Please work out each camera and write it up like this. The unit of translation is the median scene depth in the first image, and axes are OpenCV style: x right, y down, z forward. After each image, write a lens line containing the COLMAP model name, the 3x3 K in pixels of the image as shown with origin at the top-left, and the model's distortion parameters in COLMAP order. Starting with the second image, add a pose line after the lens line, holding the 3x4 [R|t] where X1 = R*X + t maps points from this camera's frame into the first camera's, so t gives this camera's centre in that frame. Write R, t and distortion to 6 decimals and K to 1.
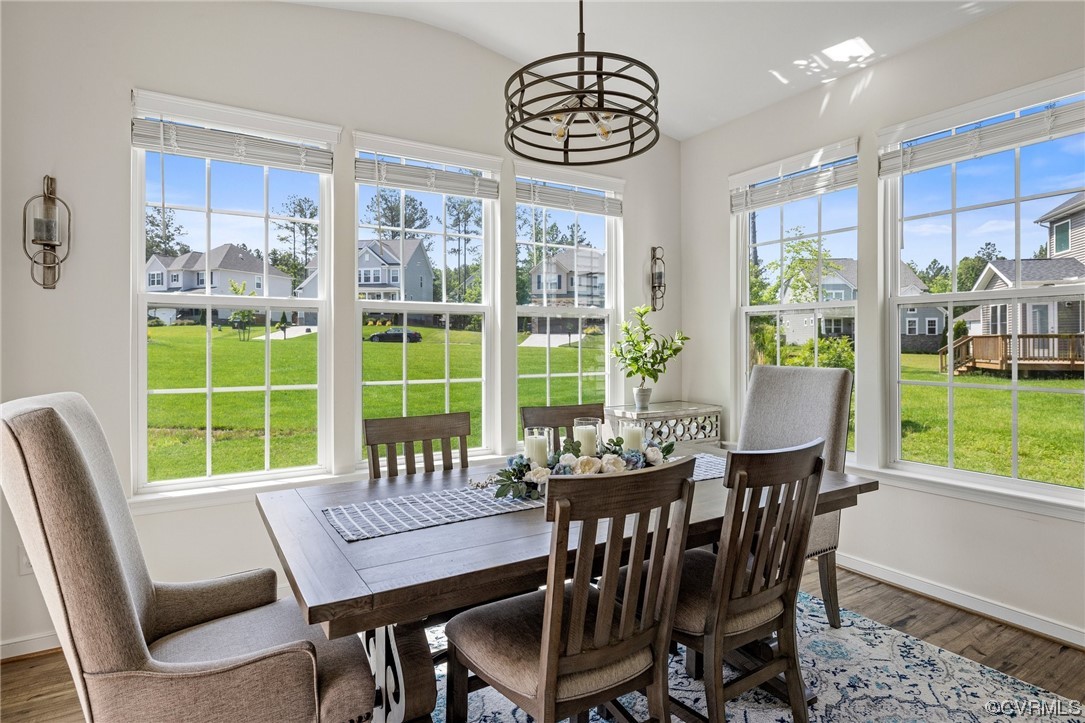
lens RADIAL K [[604.0, 0, 593.3], [0, 604.0, 344.4], [0, 0, 1]] dist [-0.004622, -0.000532]
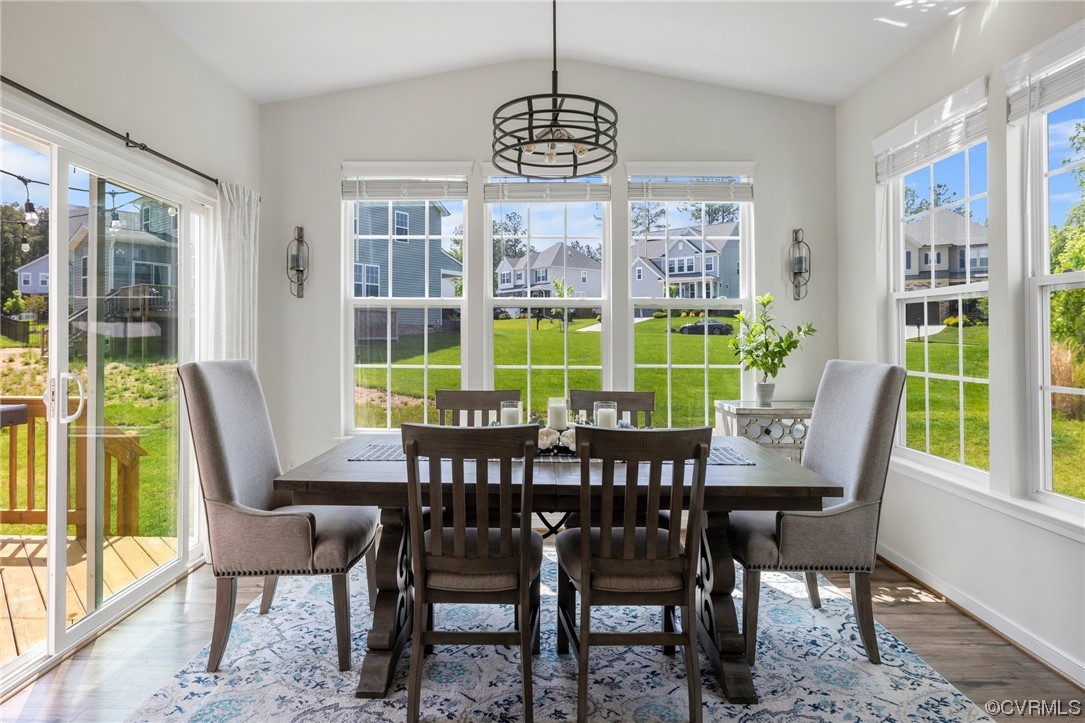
lens RADIAL K [[675.3, 0, 540.7], [0, 675.3, 335.7], [0, 0, 1]] dist [-0.003840, 0.000017]
pose [[0.815543, 0.006205, -0.578664, 0.408982], [-0.007593, 0.999971, 0.000022, 0.001456], [0.578647, 0.004376, 0.815566, -0.051875]]
